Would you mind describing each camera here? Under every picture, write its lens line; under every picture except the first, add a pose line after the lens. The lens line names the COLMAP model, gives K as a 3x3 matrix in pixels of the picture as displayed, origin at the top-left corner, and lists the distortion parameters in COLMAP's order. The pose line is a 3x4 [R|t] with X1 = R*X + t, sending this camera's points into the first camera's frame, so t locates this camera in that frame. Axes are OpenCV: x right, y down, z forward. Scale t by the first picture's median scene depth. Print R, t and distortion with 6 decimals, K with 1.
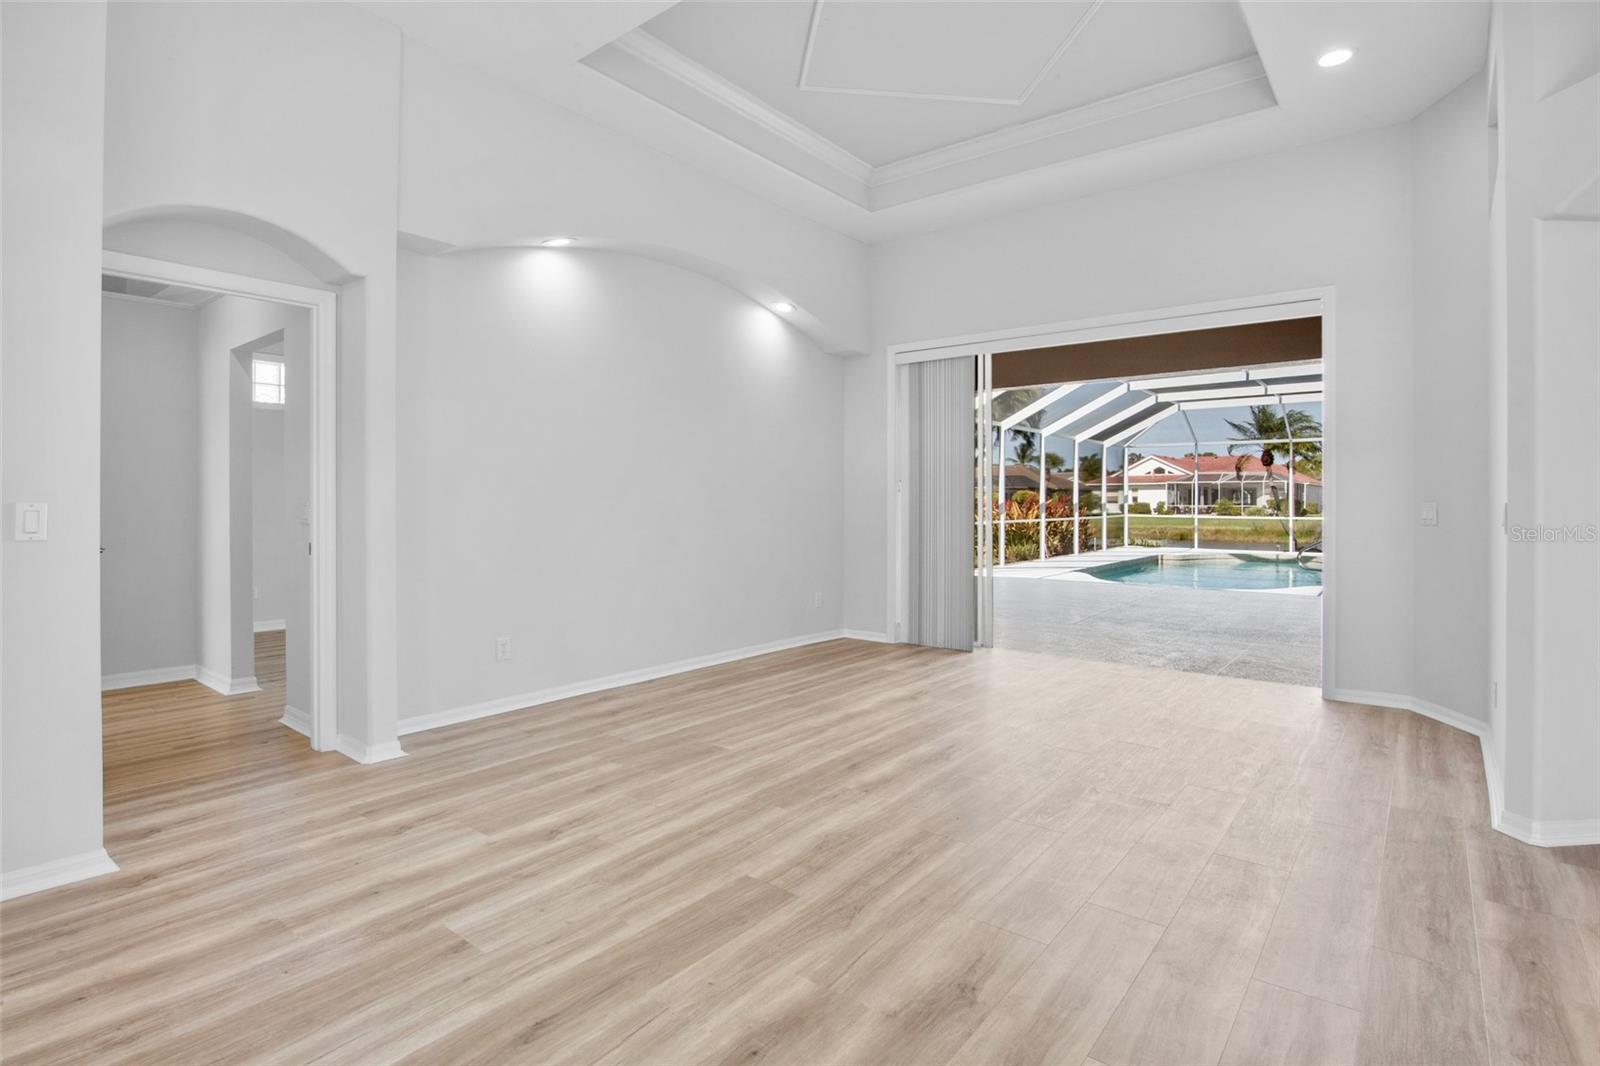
lens RADIAL K [[791.0, 0, 803.0], [0, 791.0, 505.3], [0, 0, 1]] dist [-0.023328, -0.000264]
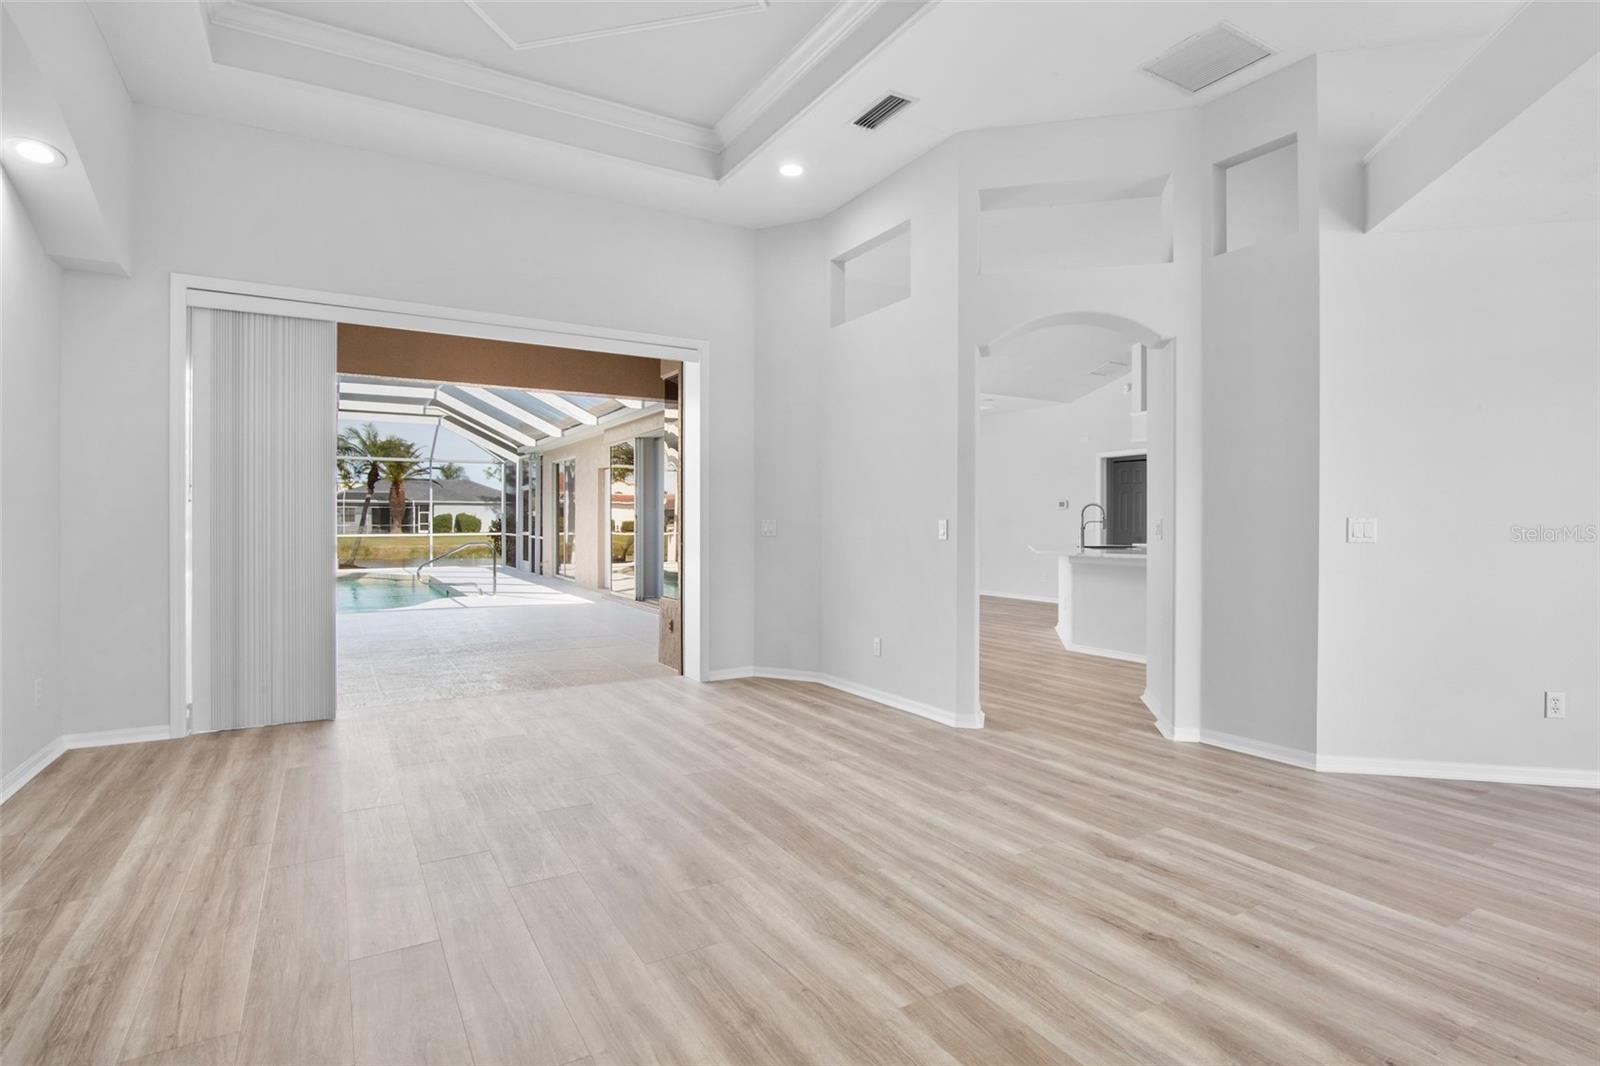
lens RADIAL K [[795.0, 0, 791.6], [0, 795.0, 521.8], [0, 0, 1]] dist [-0.021204, 0.001343]
pose [[0.355917, 0.001041, 0.934517, -0.656234], [0.003376, 0.999991, -0.002399, 0.005238], [-0.934511, 0.004009, 0.355911, 0.667332]]
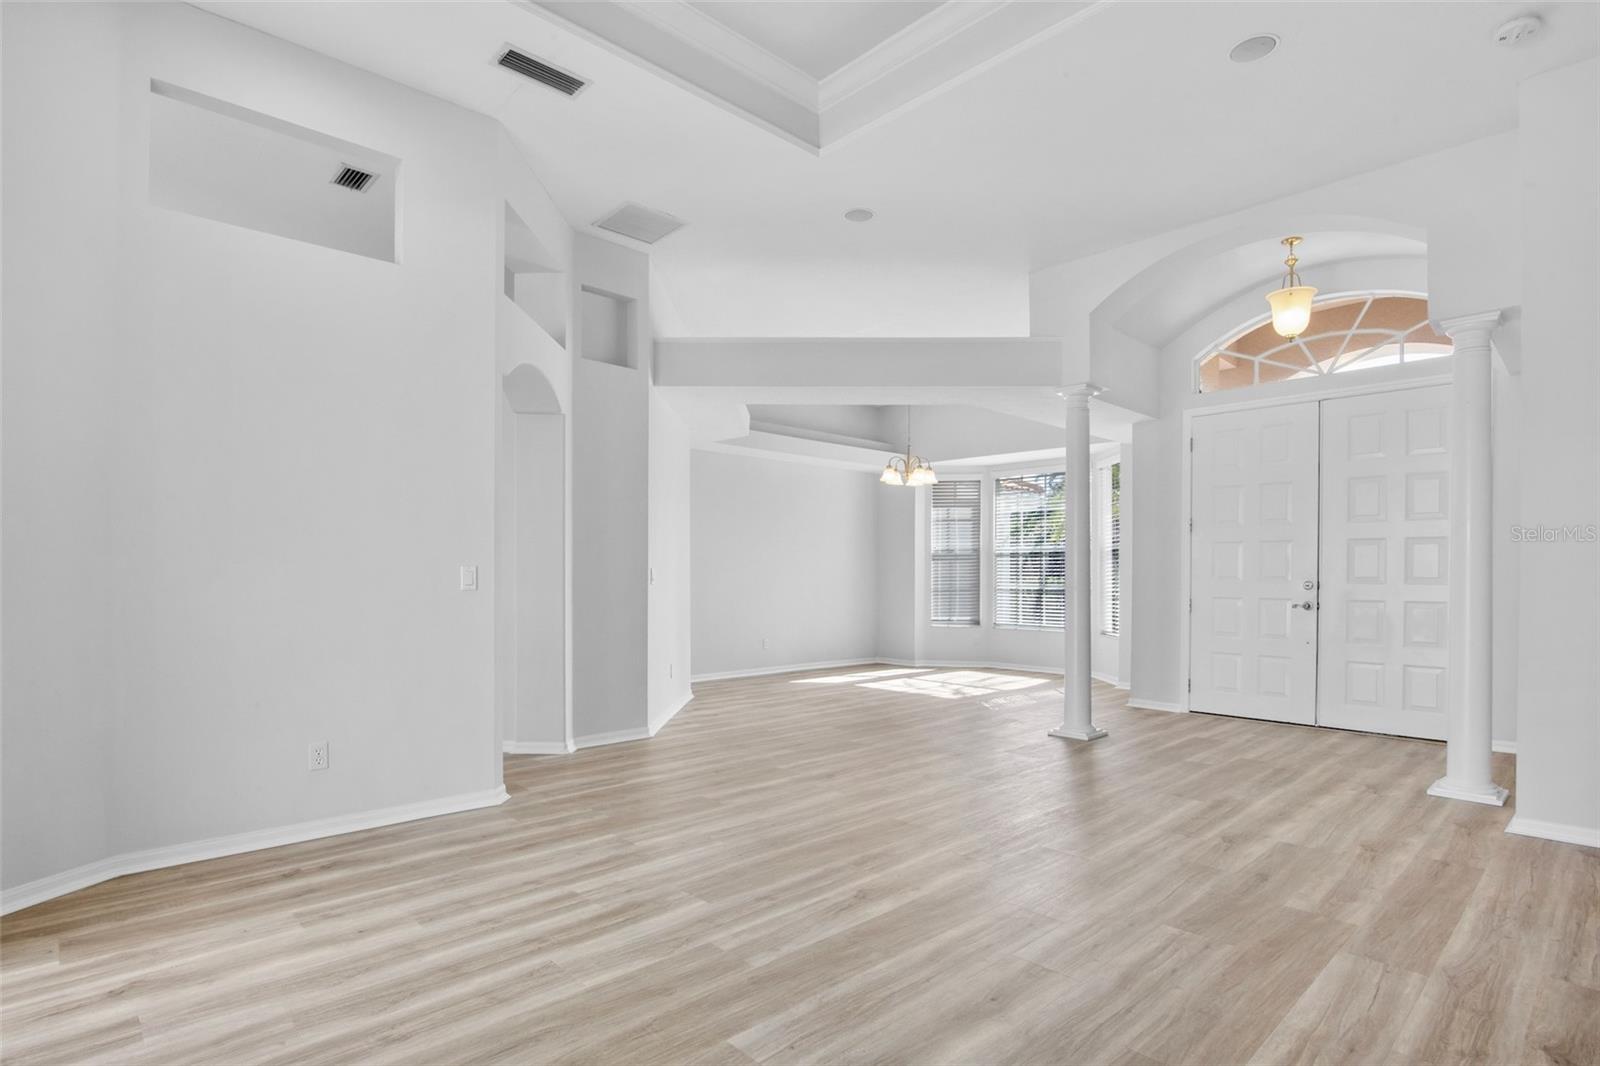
lens RADIAL K [[804.2, 0, 795.9], [0, 804.2, 580.7], [0, 0, 1]] dist [-0.004111, -0.000509]
pose [[-0.990389, -0.008618, 0.138040, 0.163465], [-0.007002, 0.999901, 0.012192, 0.001835], [-0.138132, 0.011108, -0.990352, 2.112171]]
